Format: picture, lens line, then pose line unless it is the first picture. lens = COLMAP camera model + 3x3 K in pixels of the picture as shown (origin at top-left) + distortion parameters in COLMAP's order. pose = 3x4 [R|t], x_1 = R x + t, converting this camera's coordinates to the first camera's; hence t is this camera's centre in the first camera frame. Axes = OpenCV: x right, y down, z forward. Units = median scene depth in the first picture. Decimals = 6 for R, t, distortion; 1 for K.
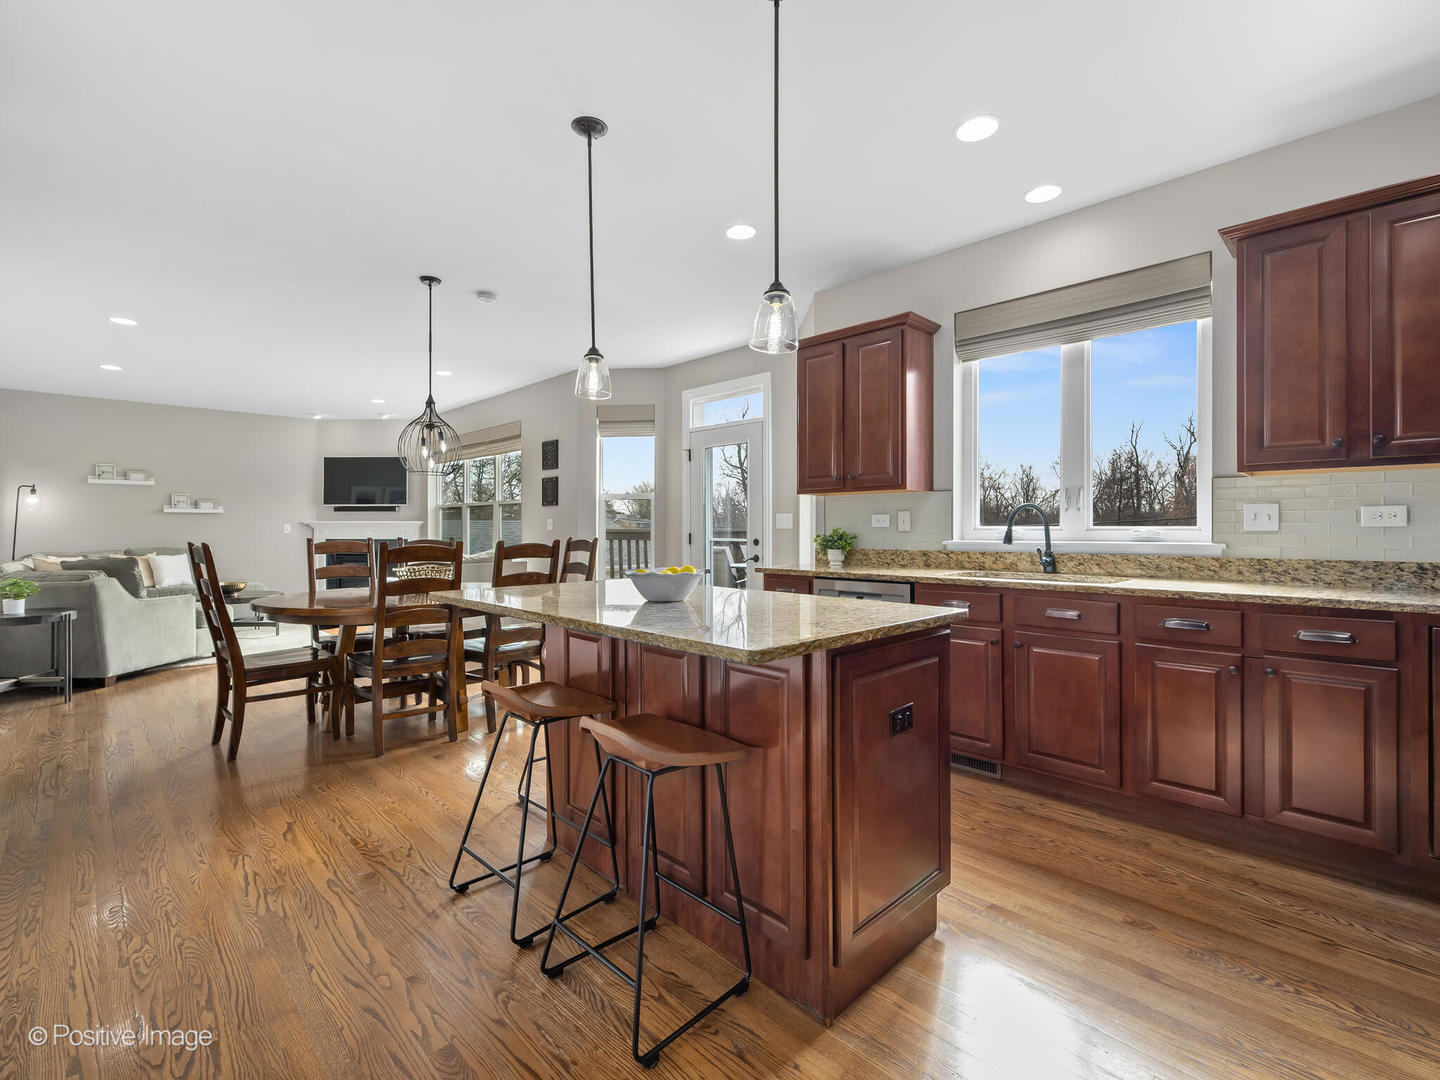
lens RADIAL K [[657.1, 0, 713.0], [0, 657.1, 530.6], [0, 0, 1]] dist [-0.001707, 0.000112]
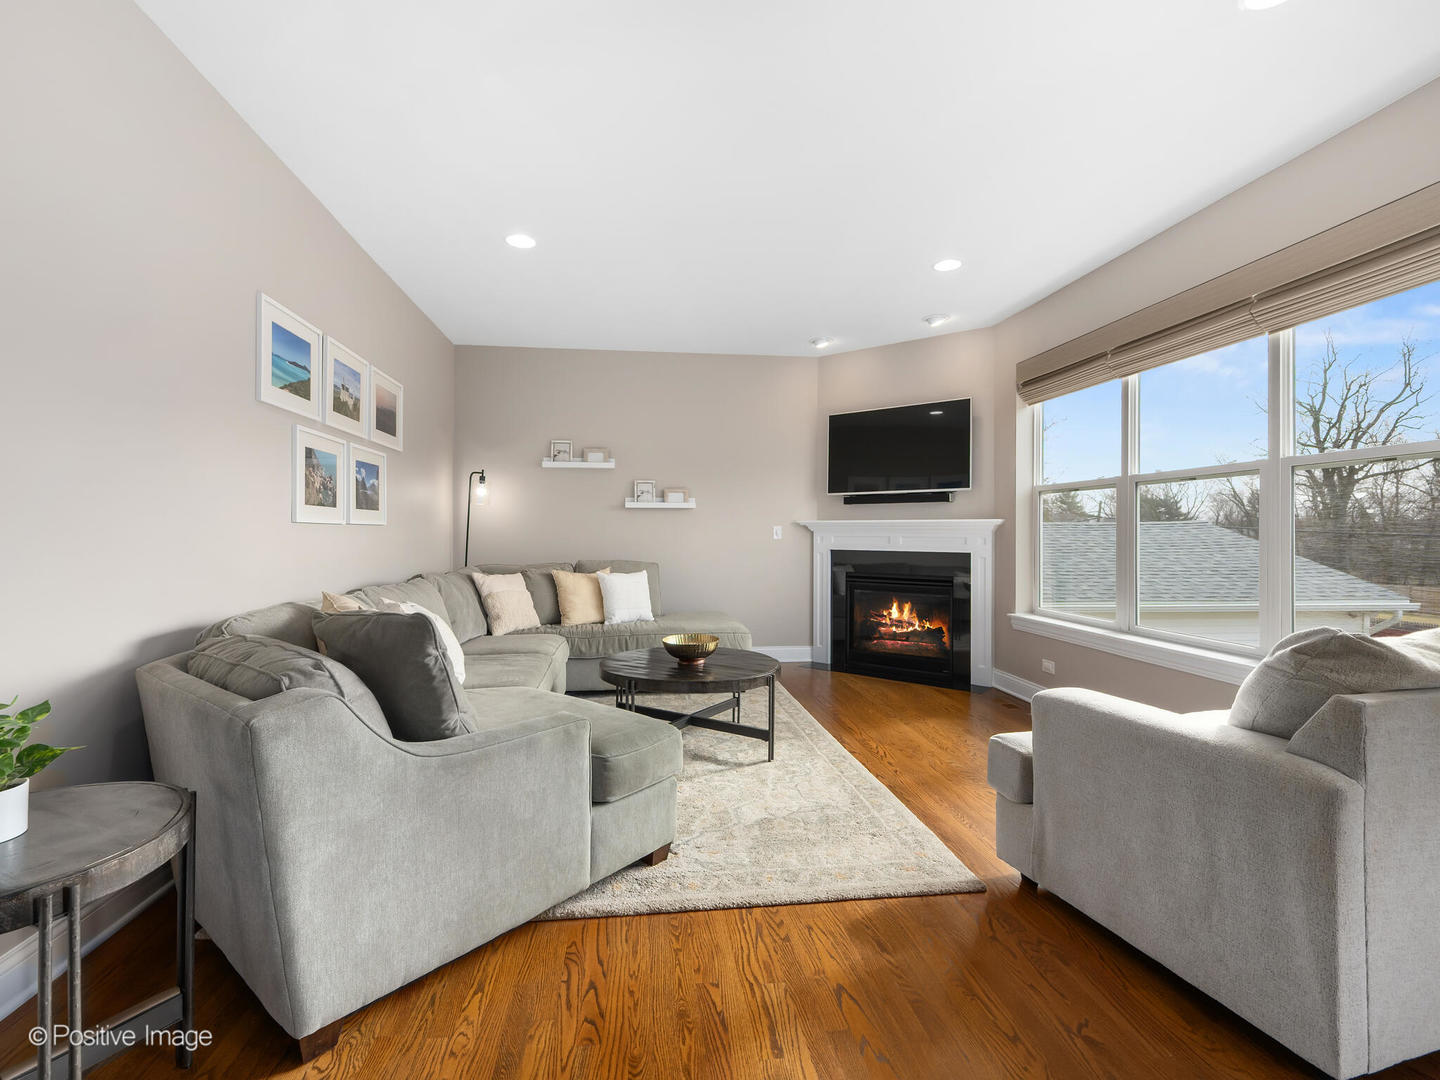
lens RADIAL K [[657.1, 0, 717.0], [0, 657.1, 534.7], [0, 0, 1]] dist [-0.001707, 0.000112]
pose [[0.801418, 0.004633, -0.598087, -0.350909], [-0.006233, 0.999980, -0.000605, -0.000210], [0.598072, 0.004213, 0.801431, 0.508476]]
